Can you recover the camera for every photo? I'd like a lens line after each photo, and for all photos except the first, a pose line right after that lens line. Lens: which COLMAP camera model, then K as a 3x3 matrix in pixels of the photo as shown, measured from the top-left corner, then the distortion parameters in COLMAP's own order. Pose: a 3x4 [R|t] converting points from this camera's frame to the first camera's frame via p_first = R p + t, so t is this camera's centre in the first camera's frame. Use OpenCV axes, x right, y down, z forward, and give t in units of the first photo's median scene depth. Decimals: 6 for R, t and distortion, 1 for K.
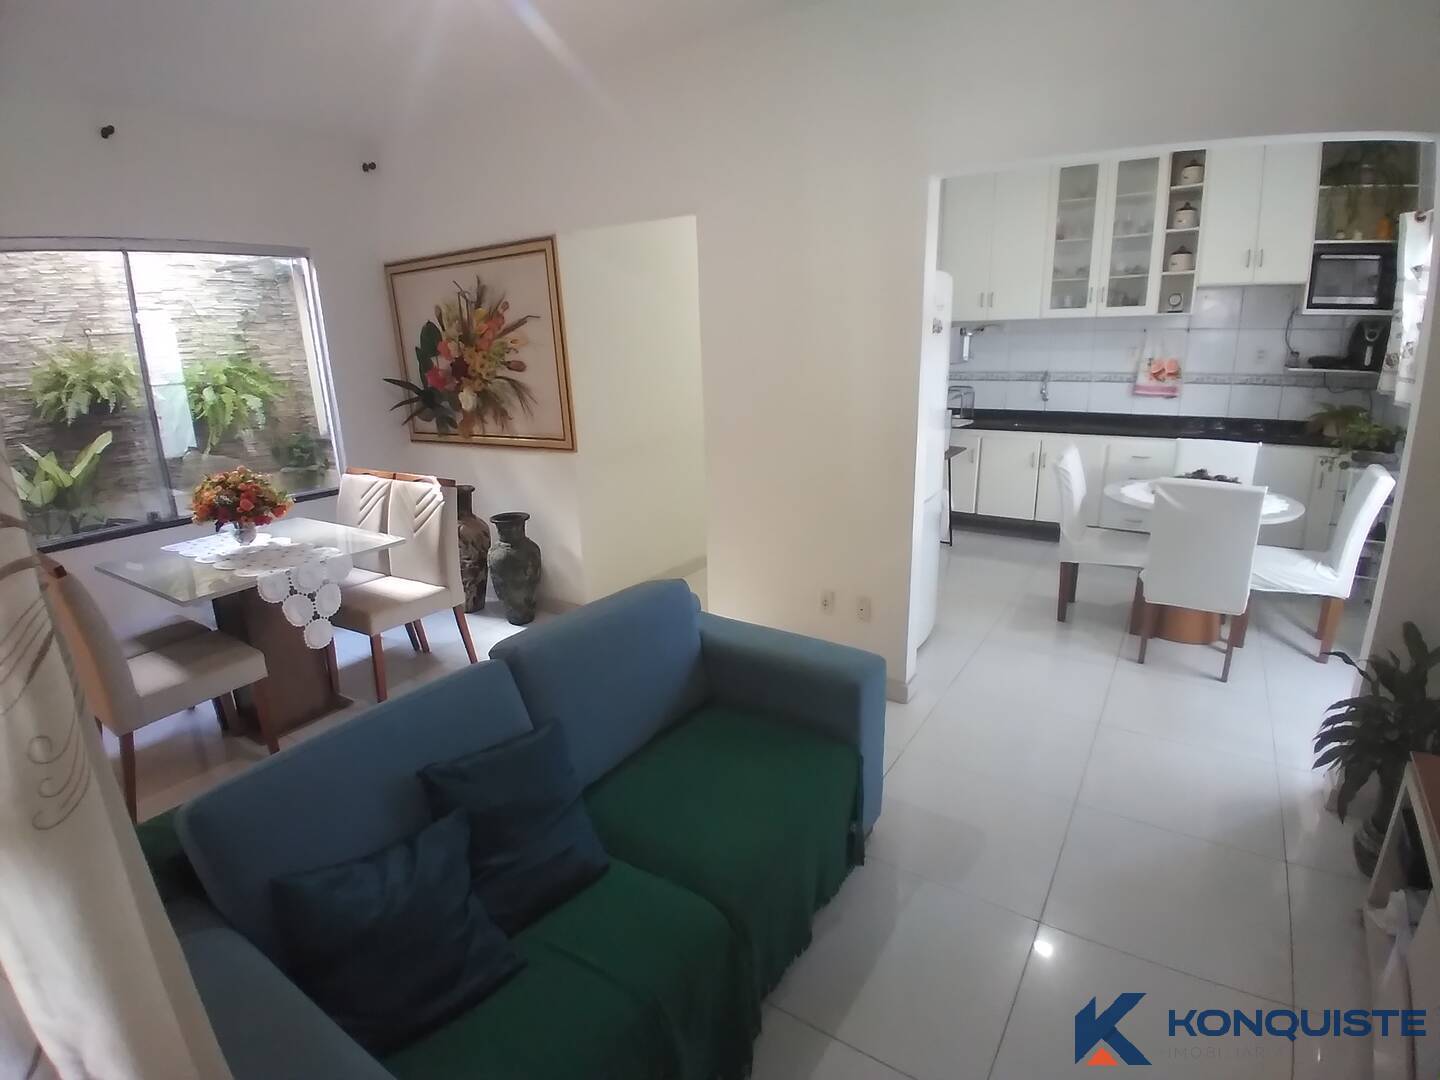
lens RADIAL K [[715.9, 0, 715.6], [0, 715.9, 531.4], [0, 0, 1]] dist [0.011867, -0.050270]
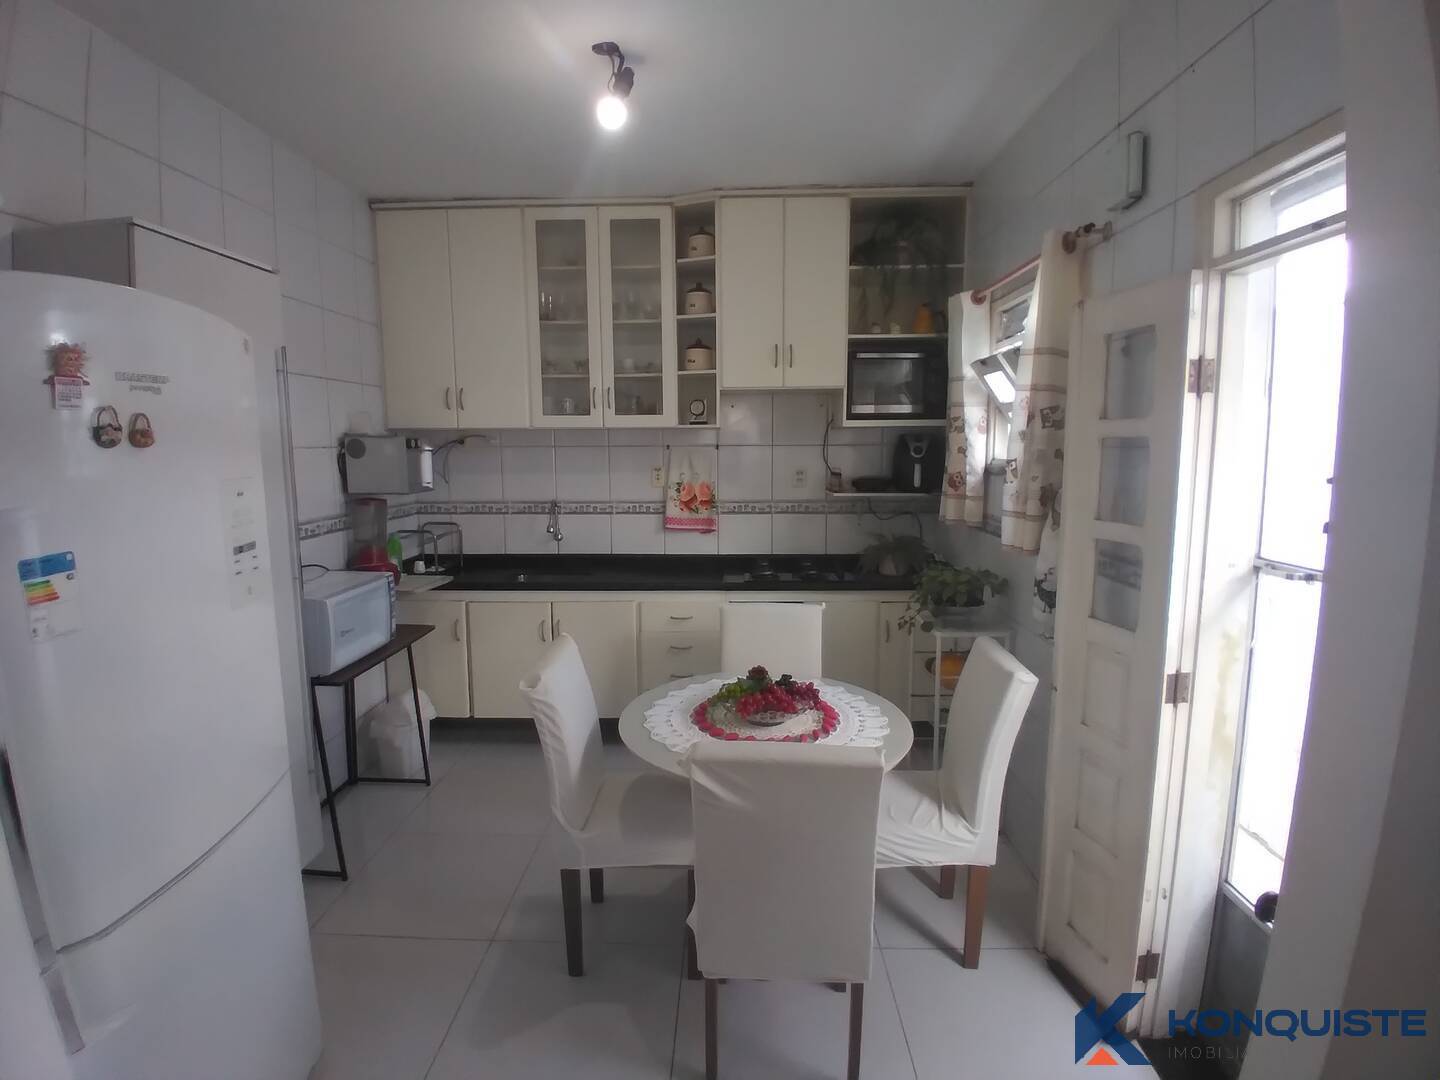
lens RADIAL K [[715.9, 0, 715.6], [0, 715.9, 531.4], [0, 0, 1]] dist [0.011867, -0.050270]
pose [[0.845205, -0.043196, 0.532694, 0.254687], [0.122706, 0.985786, -0.114756, -0.107572], [-0.520165, 0.162357, 0.838492, 0.377388]]
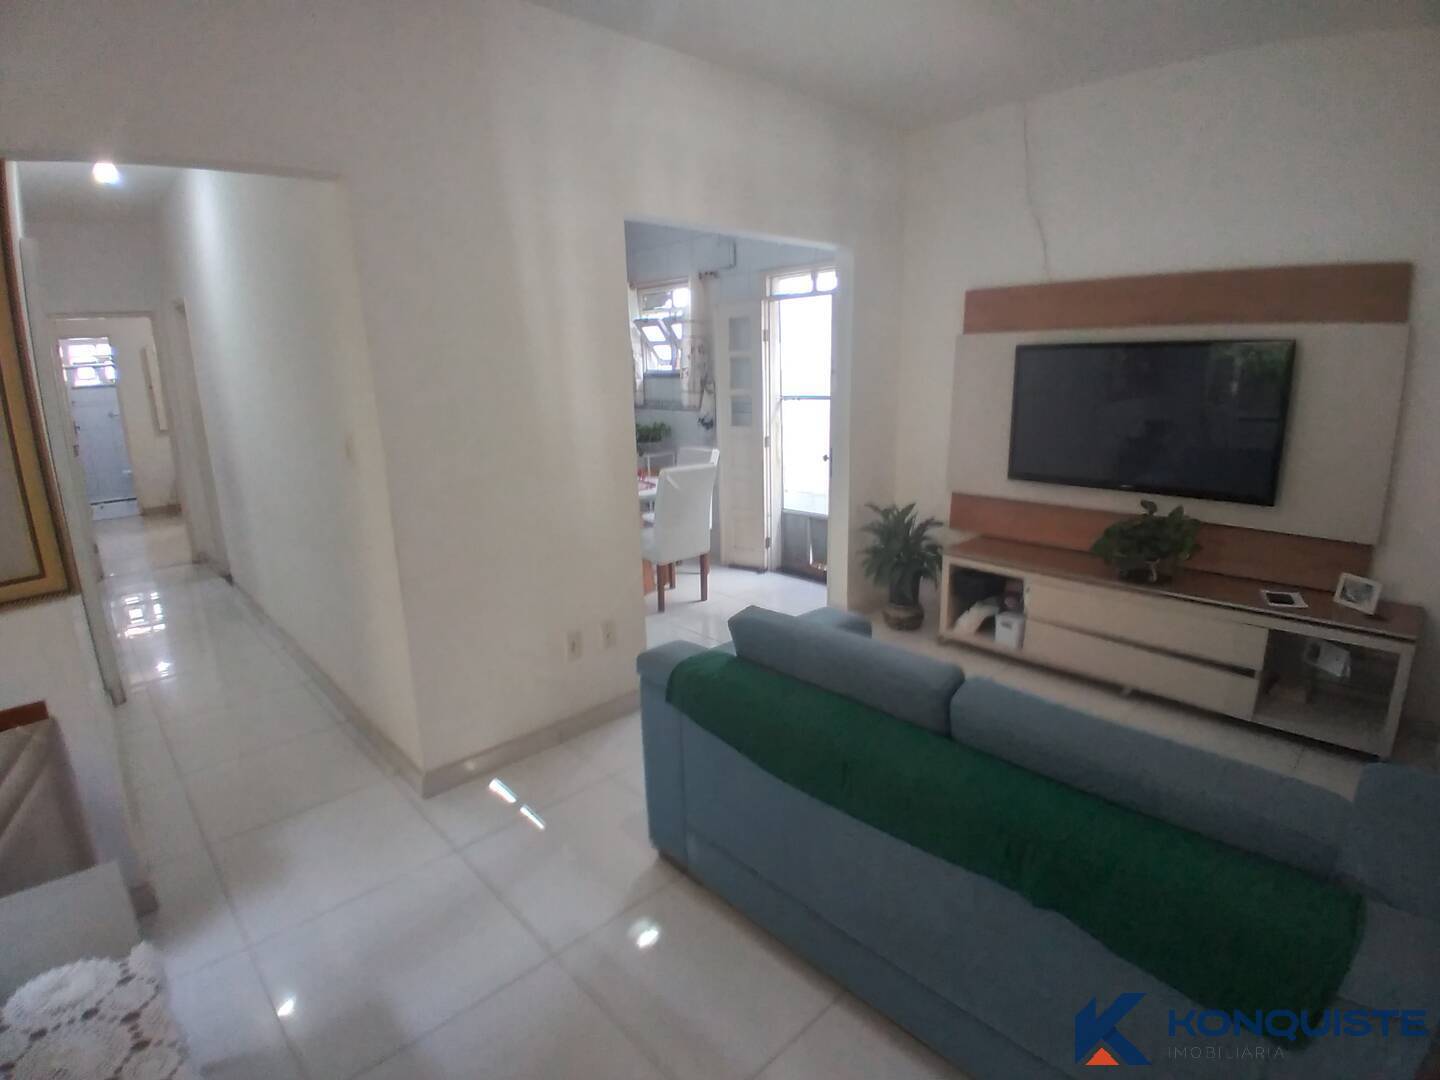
lens RADIAL K [[715.9, 0, 715.6], [0, 715.9, 531.4], [0, 0, 1]] dist [0.011867, -0.050270]
pose [[0.222917, -0.207407, 0.952518, -0.488540], [0.278654, 0.949892, 0.141622, -0.086743], [-0.934163, 0.233853, 0.269542, 0.383065]]
